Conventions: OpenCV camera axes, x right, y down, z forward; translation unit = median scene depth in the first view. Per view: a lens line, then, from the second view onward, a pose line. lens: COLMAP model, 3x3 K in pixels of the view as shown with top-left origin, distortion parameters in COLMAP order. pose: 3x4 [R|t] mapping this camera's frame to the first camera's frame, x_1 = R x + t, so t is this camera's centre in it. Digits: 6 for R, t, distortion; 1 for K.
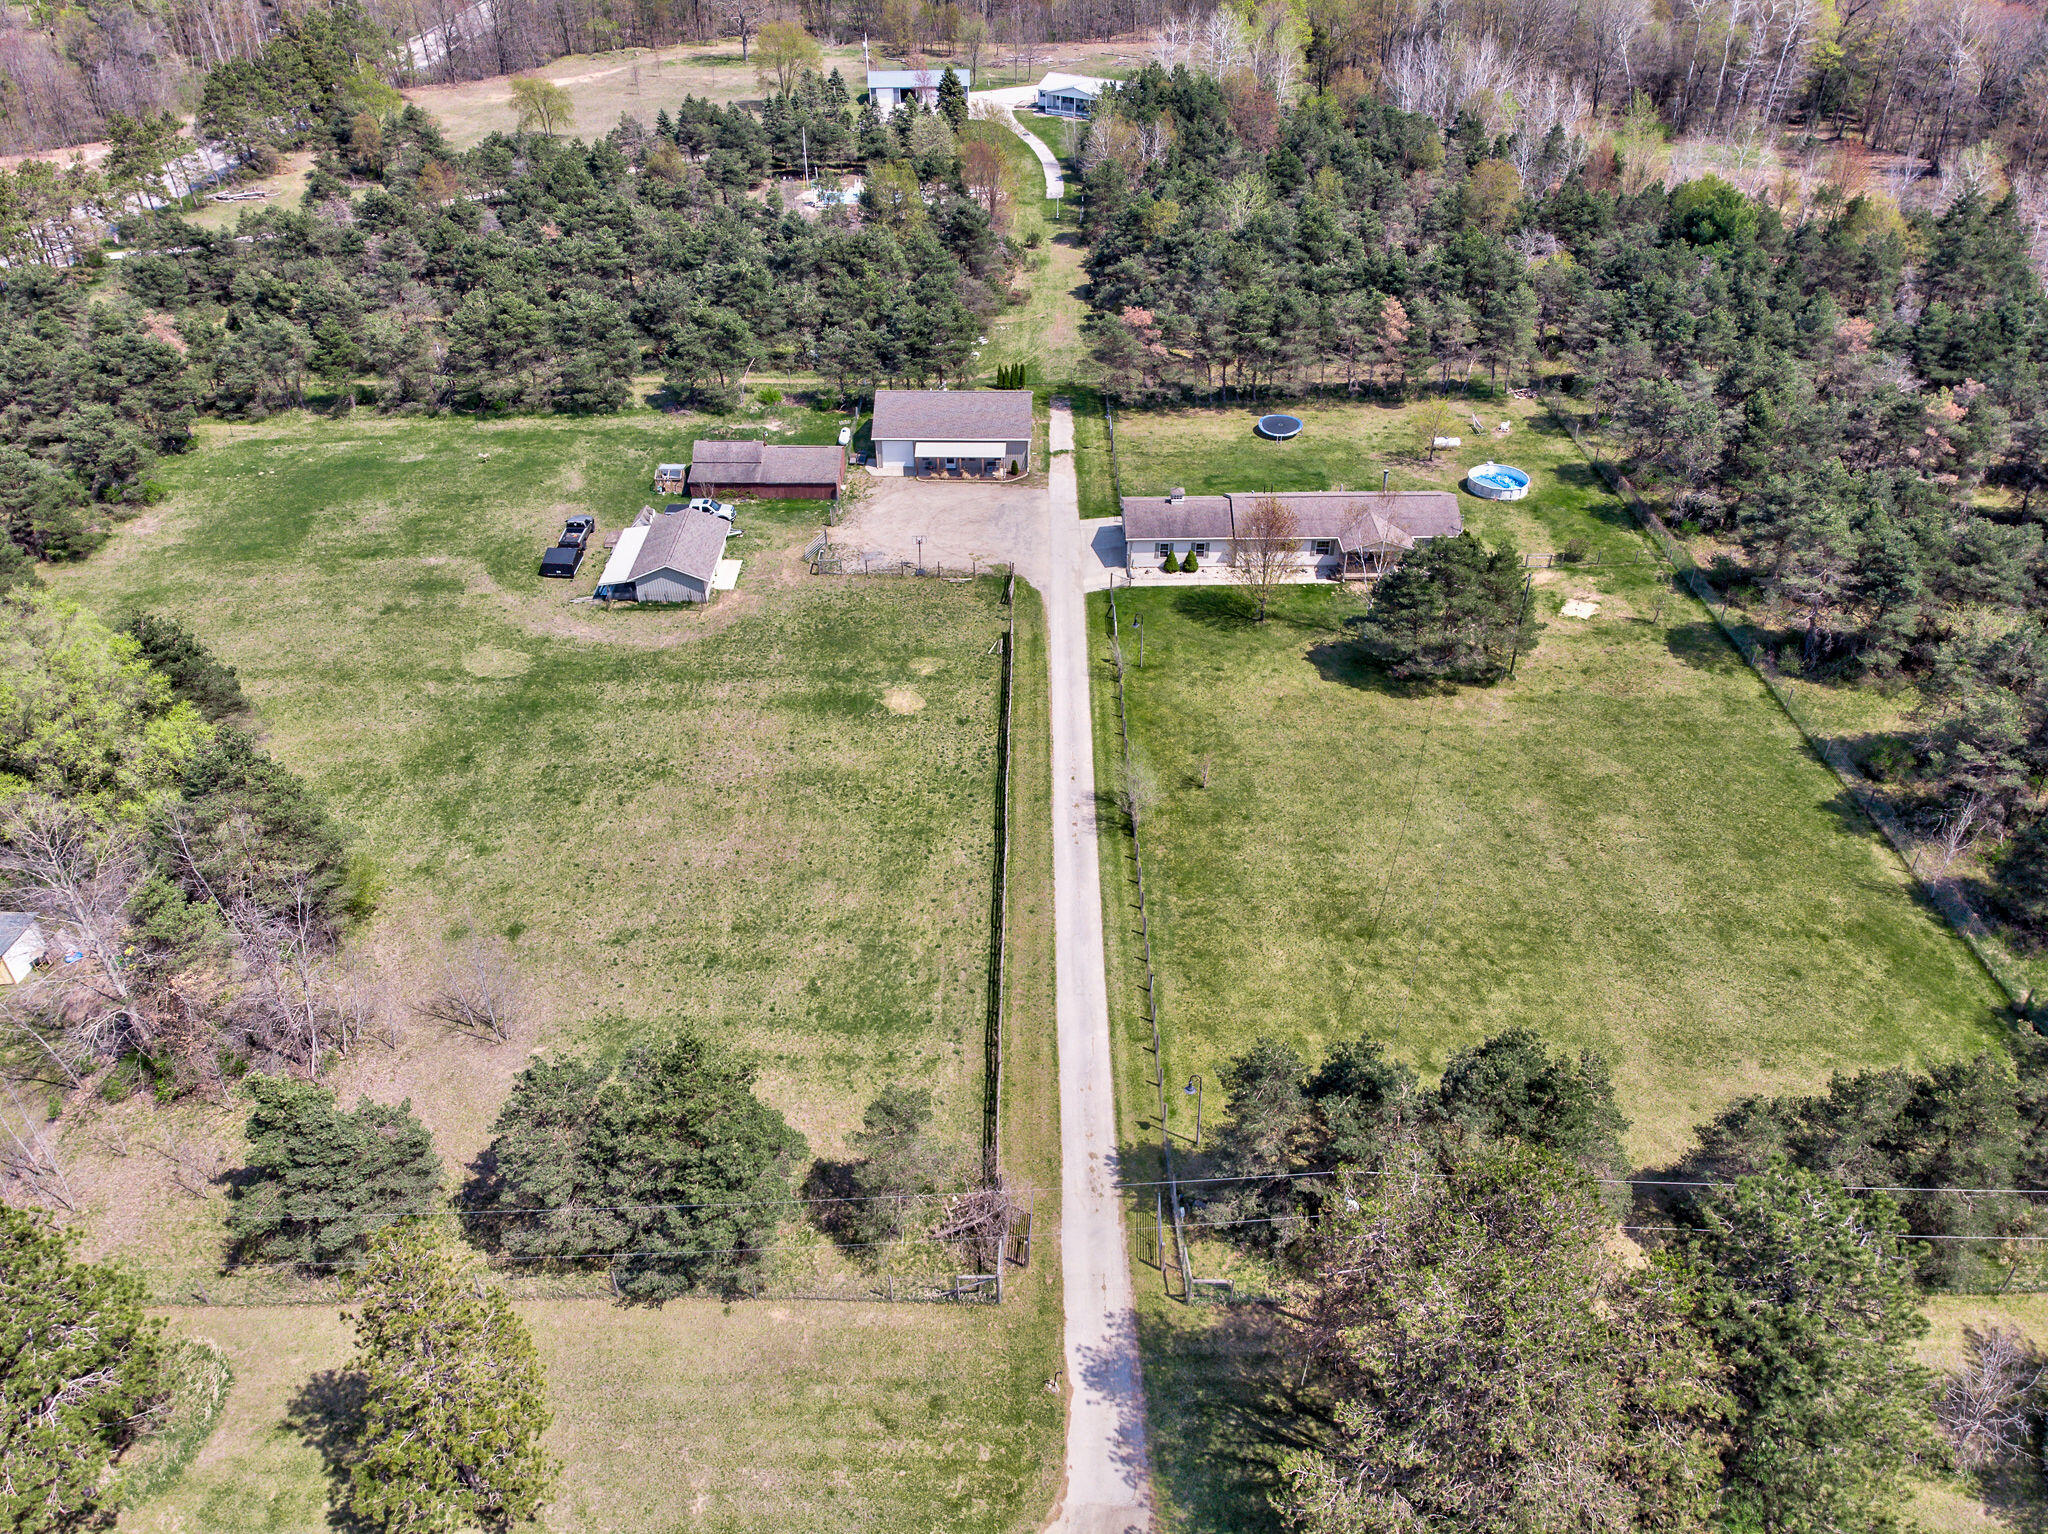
lens RADIAL K [[1510.0, 0, 1024.0], [0, 1510.0, 767.0], [0, 0, 1]] dist [0.001463, 0.007149]
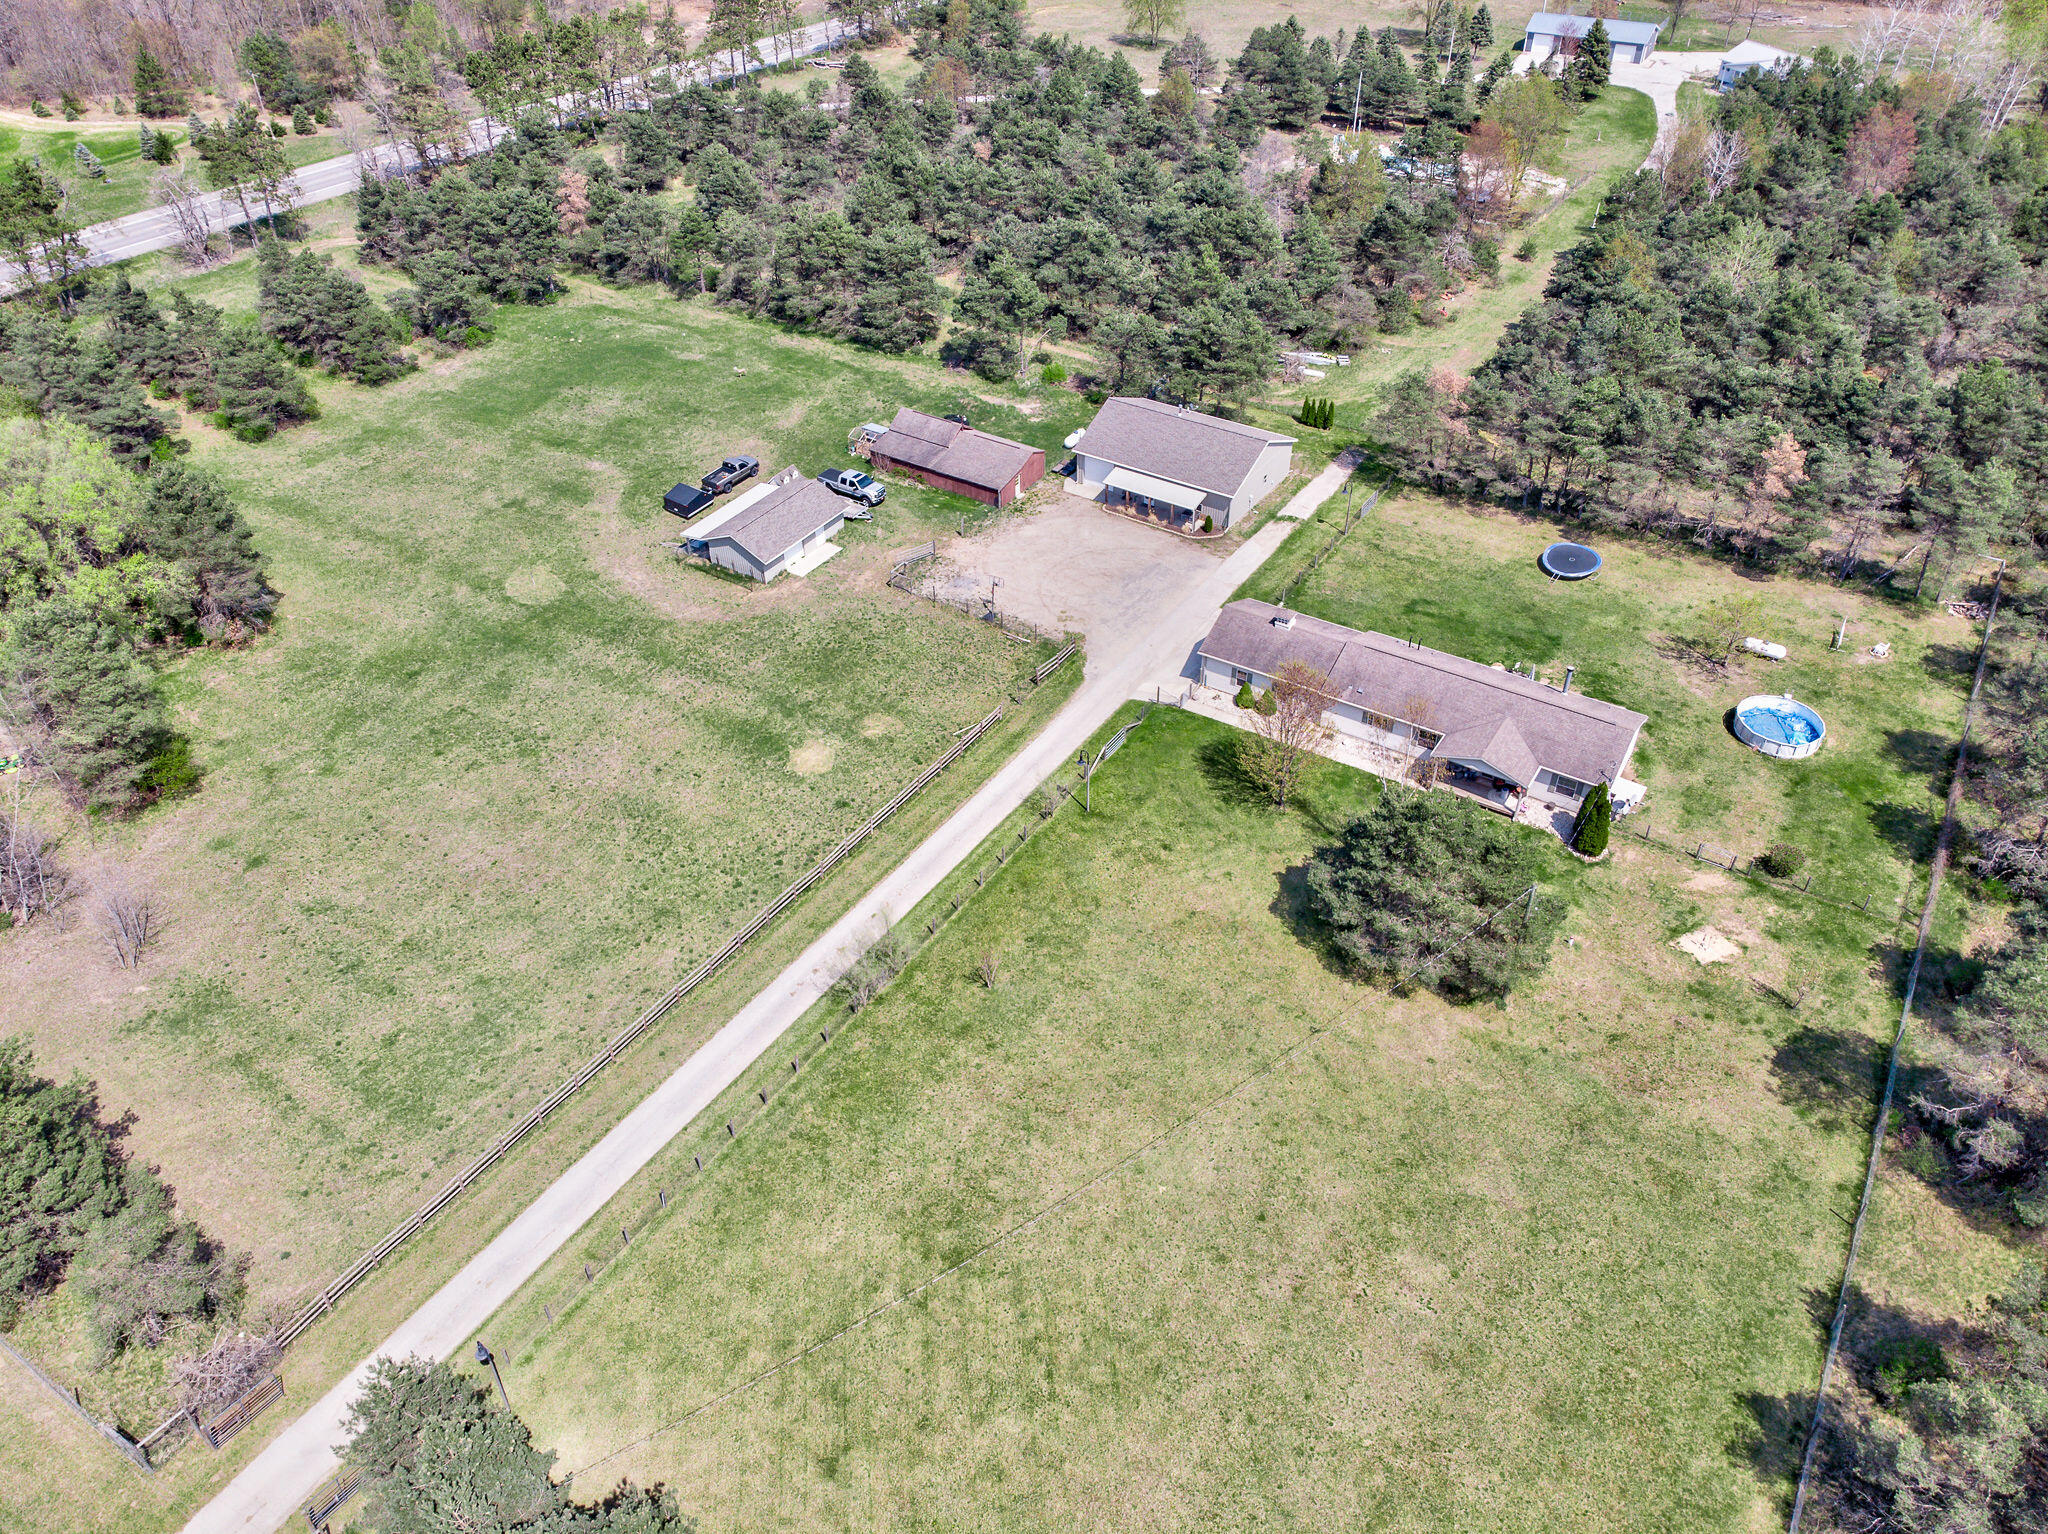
lens RADIAL K [[1510.0, 0, 1024.0], [0, 1510.0, 767.0], [0, 0, 1]] dist [0.001463, 0.007149]
pose [[0.845023, 0.334129, -0.417486, 0.323146], [-0.307599, 0.942370, 0.131609, -0.157305], [0.437401, 0.017206, 0.899102, 0.201809]]
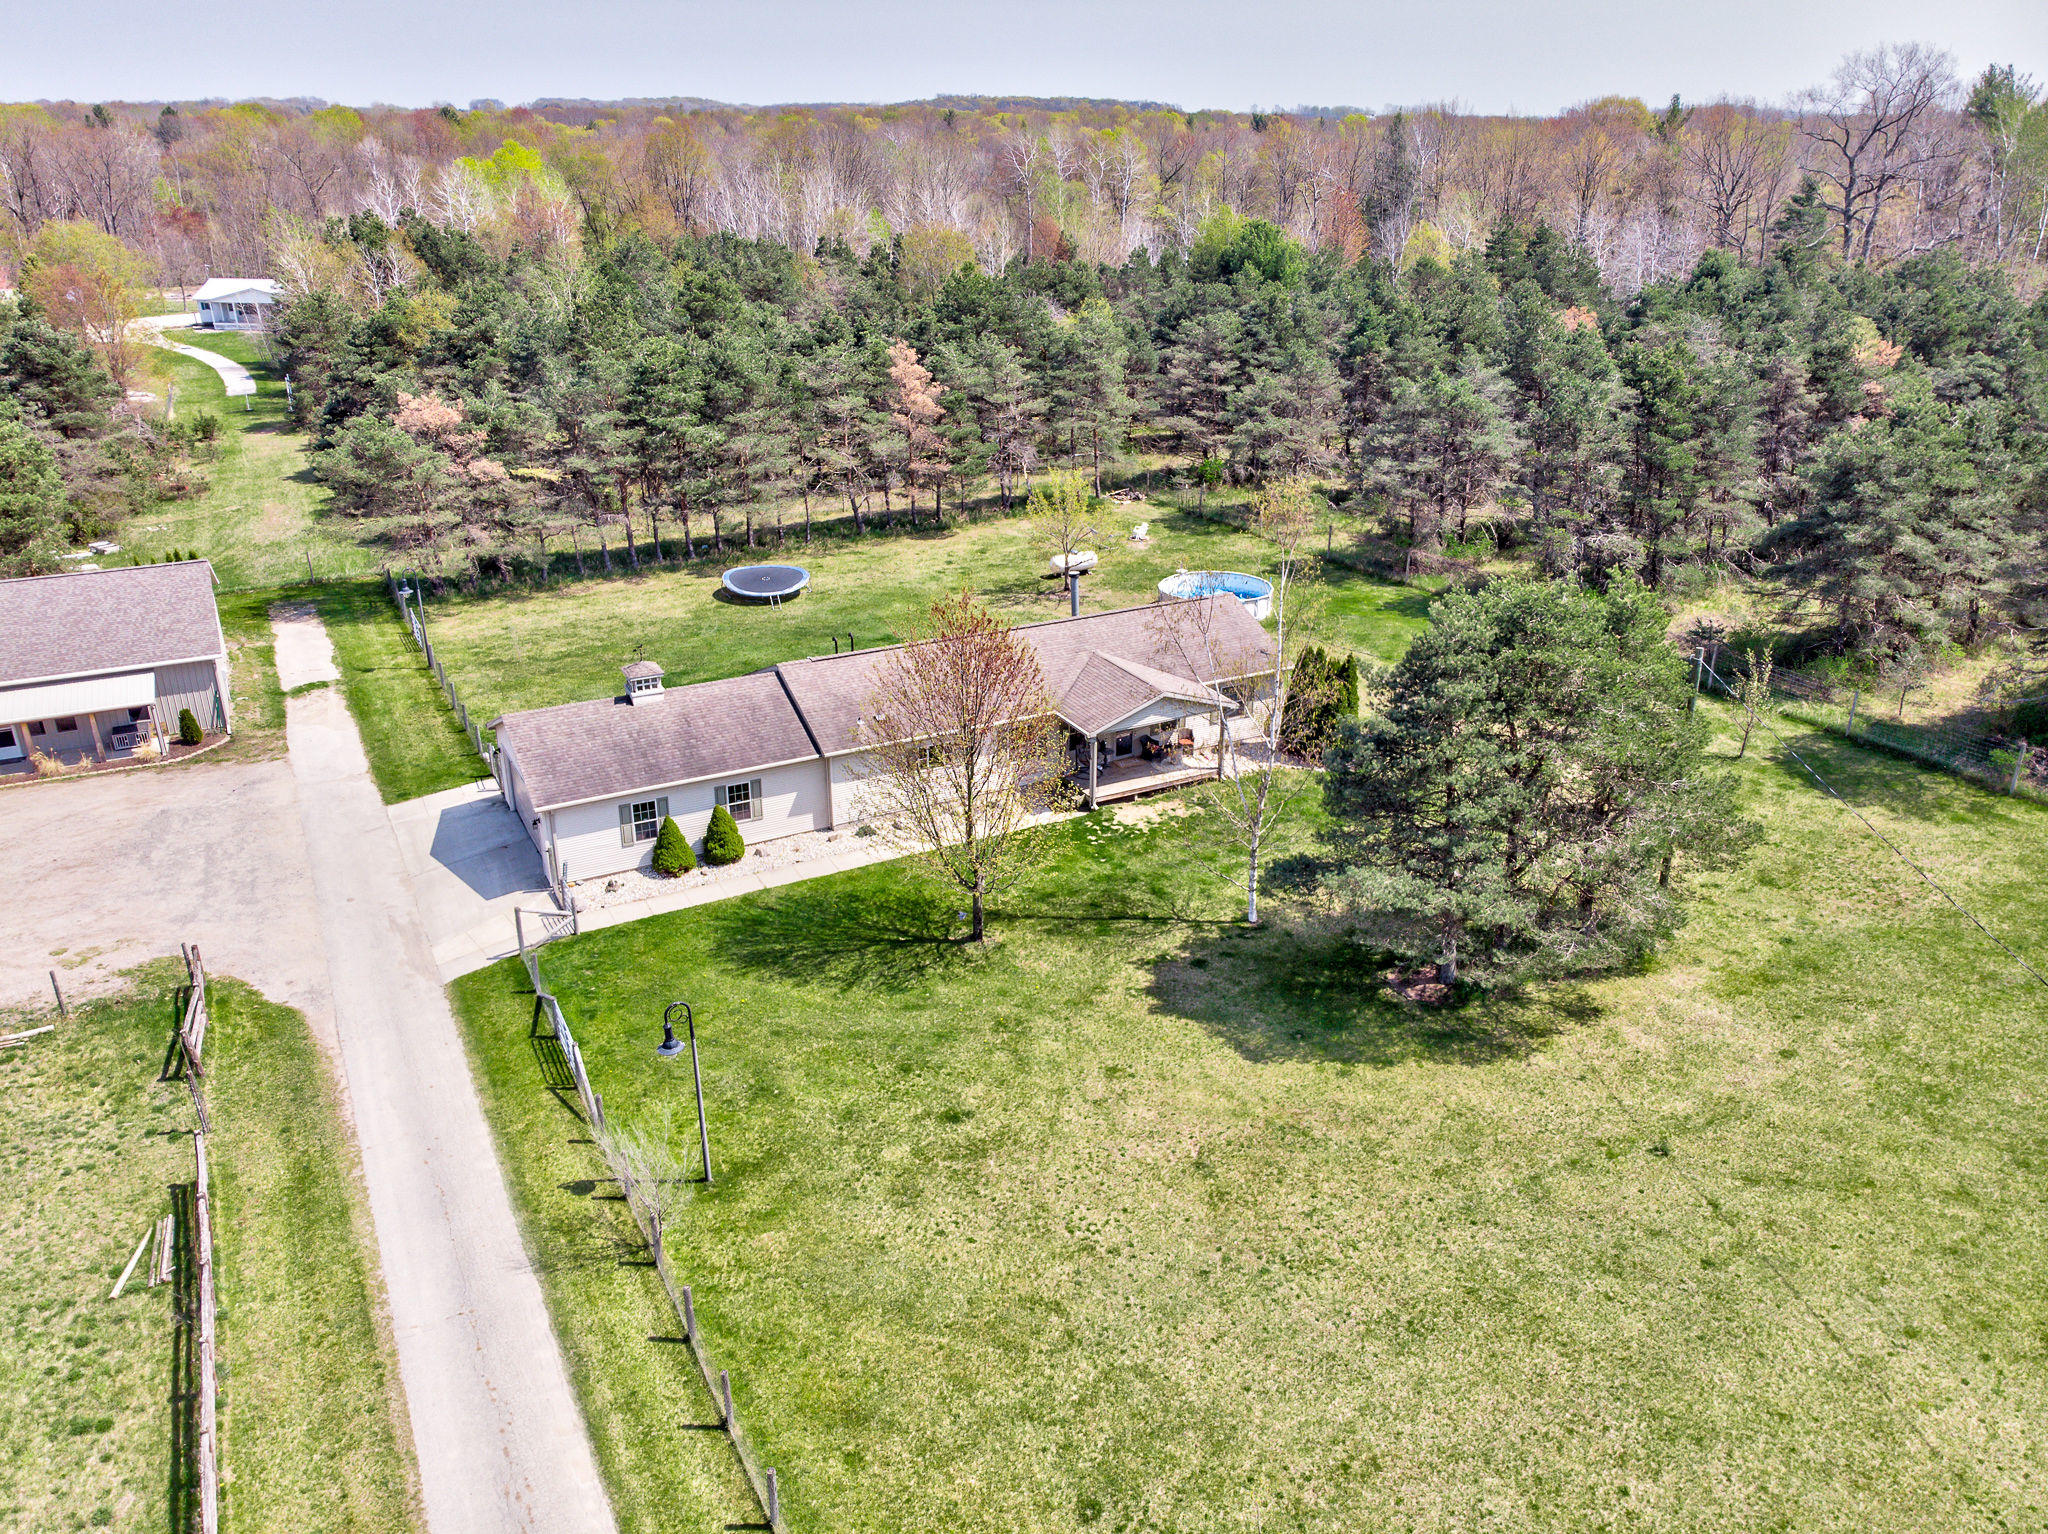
lens RADIAL K [[1510.0, 0, 1024.0], [0, 1510.0, 767.0], [0, 0, 1]] dist [0.001463, 0.007149]
pose [[0.884782, -0.175503, 0.431695, 0.015866], [0.265538, 0.951139, -0.157556, -0.067184], [-0.382950, 0.254034, 0.888153, 0.583254]]
